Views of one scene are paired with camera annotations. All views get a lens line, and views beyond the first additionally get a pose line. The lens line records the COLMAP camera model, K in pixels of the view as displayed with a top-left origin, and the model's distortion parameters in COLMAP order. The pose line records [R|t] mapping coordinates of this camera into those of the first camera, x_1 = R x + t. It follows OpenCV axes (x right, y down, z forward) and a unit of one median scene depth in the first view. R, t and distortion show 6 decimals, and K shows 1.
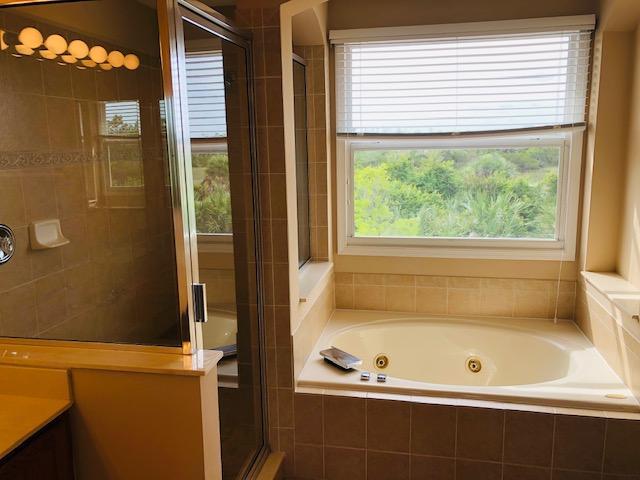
lens RADIAL K [[526.7, 0, 318.9], [0, 526.7, 232.7], [0, 0, 1]] dist [0.007631, 0.002425]
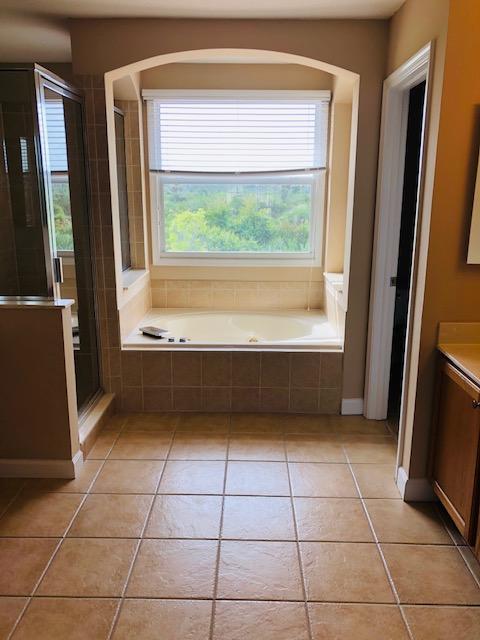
lens RADIAL K [[525.7, 0, 240.0], [0, 525.7, 320.0], [0, 0, 1]] dist [0.010197, 0.004568]
pose [[0.983449, -0.019405, 0.180142, 0.012673], [0.007103, 0.997613, 0.068689, 0.101192], [-0.181045, -0.066273, 0.981239, -0.370627]]
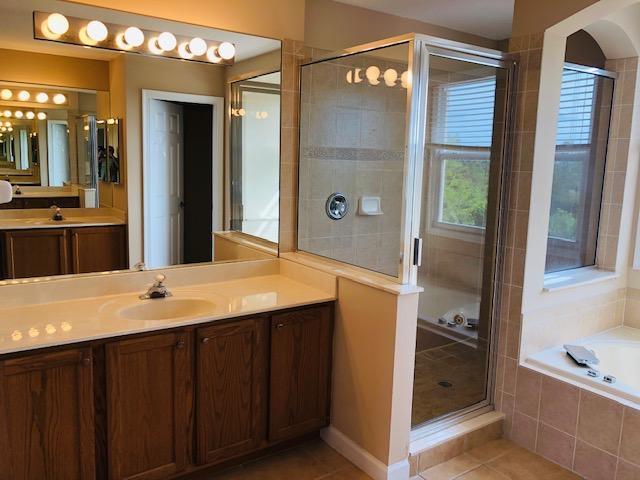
lens RADIAL K [[525.7, 0, 320.0], [0, 525.7, 240.0], [0, 0, 1]] dist [0.010197, 0.004568]
pose [[0.727024, 0.142719, -0.671615, 0.297924], [-0.161095, 0.986311, 0.035207, 0.053212], [0.667446, 0.082597, 0.740063, -0.127744]]
